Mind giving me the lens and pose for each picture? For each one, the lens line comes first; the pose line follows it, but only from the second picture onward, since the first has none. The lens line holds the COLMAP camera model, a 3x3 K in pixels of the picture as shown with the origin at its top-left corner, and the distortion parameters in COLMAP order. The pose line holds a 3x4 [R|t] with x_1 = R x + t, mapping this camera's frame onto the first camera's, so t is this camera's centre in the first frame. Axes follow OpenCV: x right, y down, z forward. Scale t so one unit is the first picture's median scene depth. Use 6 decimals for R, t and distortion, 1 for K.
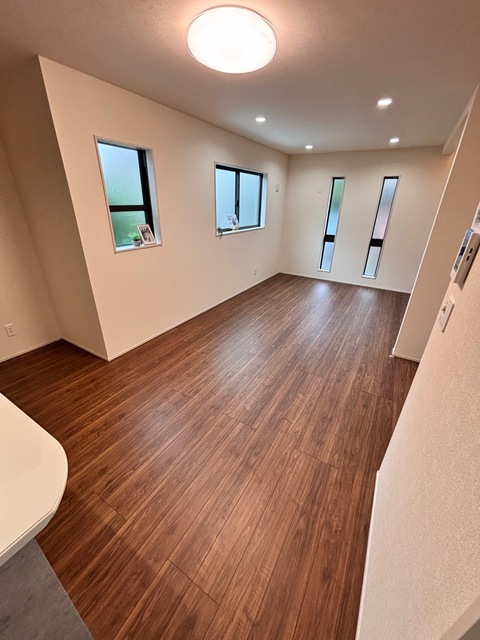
lens RADIAL K [[257.2, 0, 249.3], [0, 257.2, 318.4], [0, 0, 1]] dist [0.003318, -0.000495]
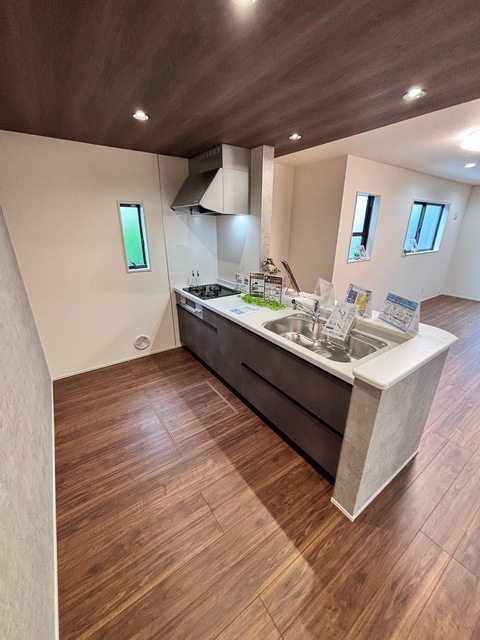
lens RADIAL K [[257.2, 0, 249.0], [0, 257.2, 316.7], [0, 0, 1]] dist [0.003318, -0.000495]
pose [[0.908691, 0.128078, -0.397337, -0.202363], [-0.164137, 0.984734, -0.057955, 0.119167], [0.383848, 0.117881, 0.915841, -0.284220]]
